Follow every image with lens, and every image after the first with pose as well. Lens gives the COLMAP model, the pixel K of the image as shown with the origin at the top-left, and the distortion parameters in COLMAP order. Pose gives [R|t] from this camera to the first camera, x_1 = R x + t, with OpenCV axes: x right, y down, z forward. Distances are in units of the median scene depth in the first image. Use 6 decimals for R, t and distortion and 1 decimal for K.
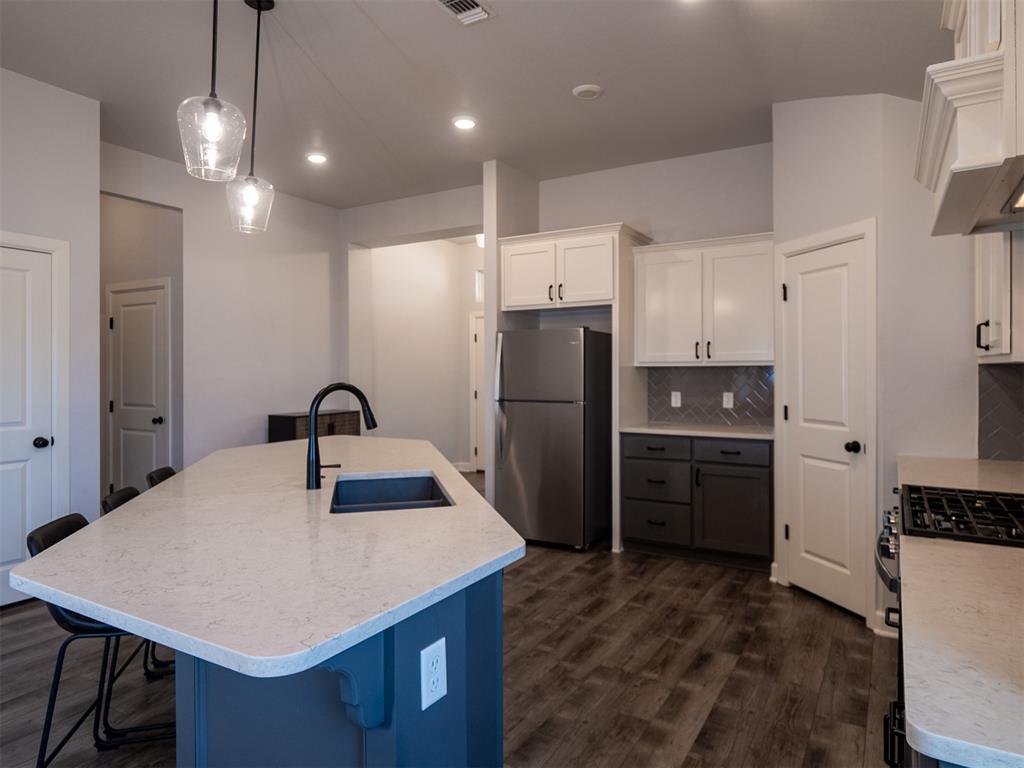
lens RADIAL K [[638.4, 0, 524.7], [0, 638.4, 371.4], [0, 0, 1]] dist [0.000728, -0.000289]
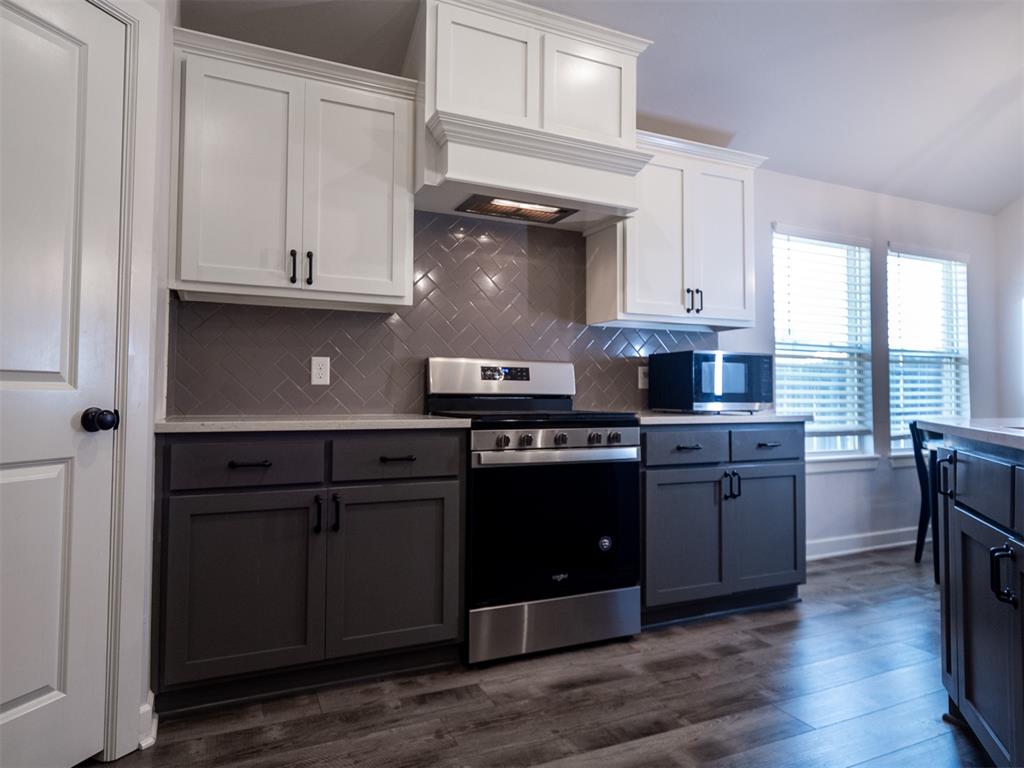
lens RADIAL K [[638.4, 0, 524.7], [0, 638.4, 371.4], [0, 0, 1]] dist [0.000728, -0.000289]
pose [[-0.823121, 0.020102, 0.567511, -0.042611], [-0.001788, 0.999277, -0.037988, 0.103341], [-0.567864, -0.032284, -0.822489, 1.273347]]
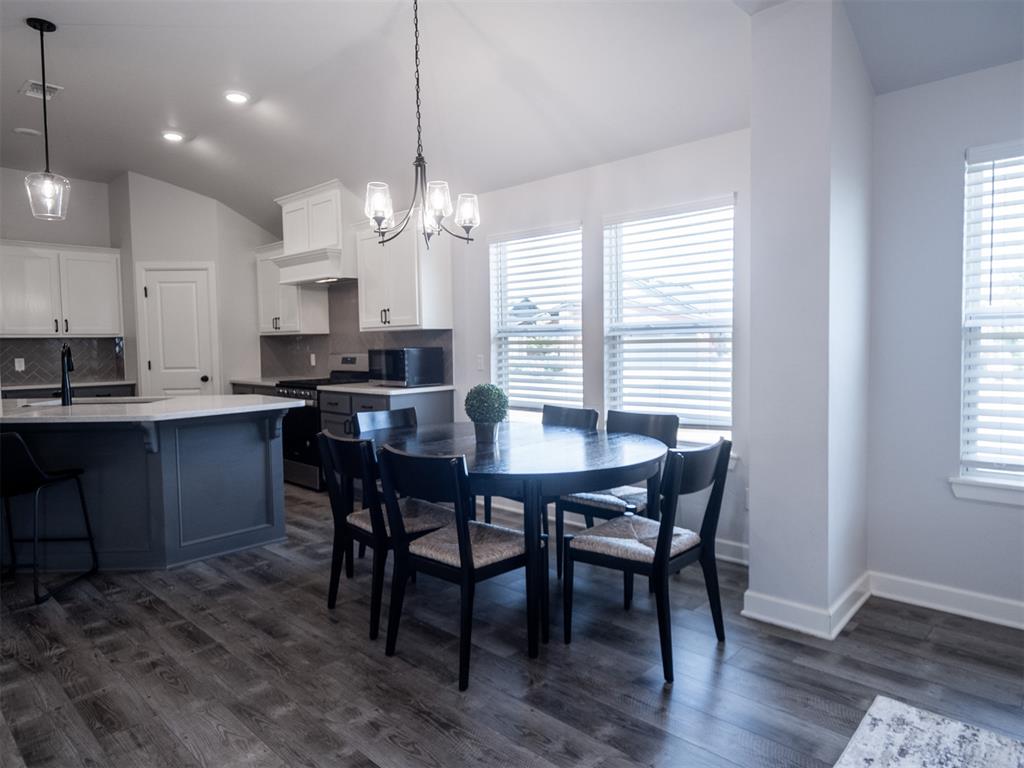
lens RADIAL K [[638.4, 0, 524.7], [0, 638.4, 371.4], [0, 0, 1]] dist [0.000728, -0.000289]
pose [[0.217222, -0.048420, 0.974921, -1.190242], [0.017070, 0.998805, 0.045803, 0.026522], [-0.975973, 0.006693, 0.217789, -0.370616]]
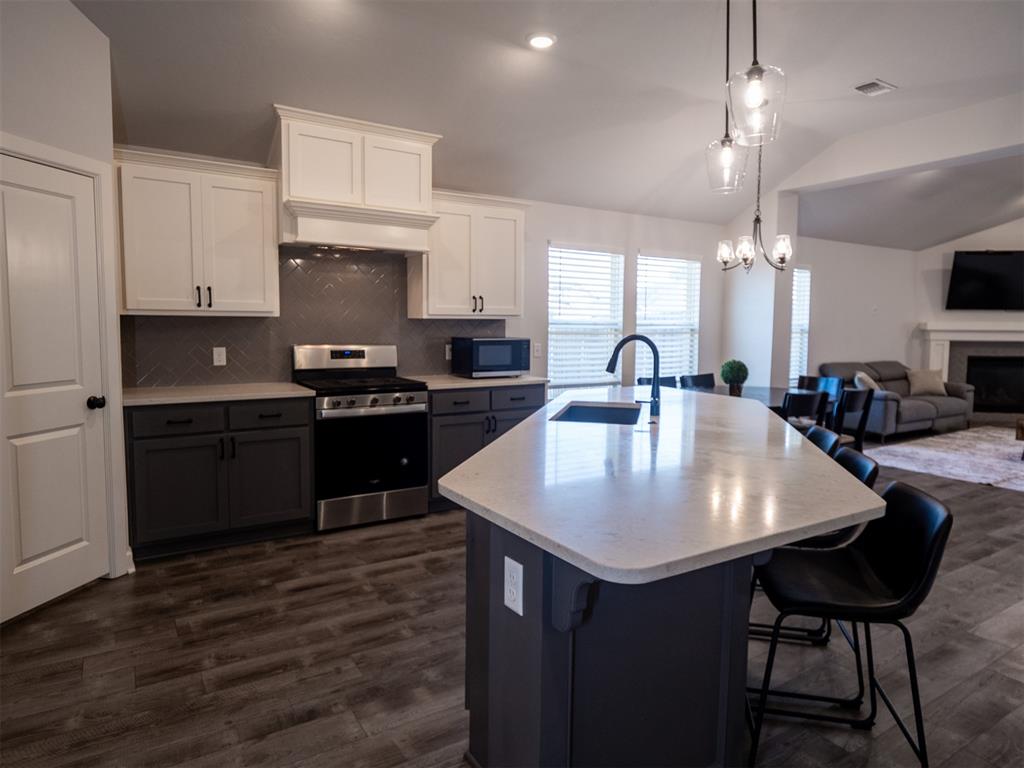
lens RADIAL K [[638.4, 0, 524.7], [0, 638.4, 371.4], [0, 0, 1]] dist [0.000728, -0.000289]
pose [[-0.892671, -0.040521, 0.448883, -0.476728], [-0.006457, 0.996998, 0.077158, -0.002692], [-0.450662, 0.065978, -0.890253, 1.608510]]
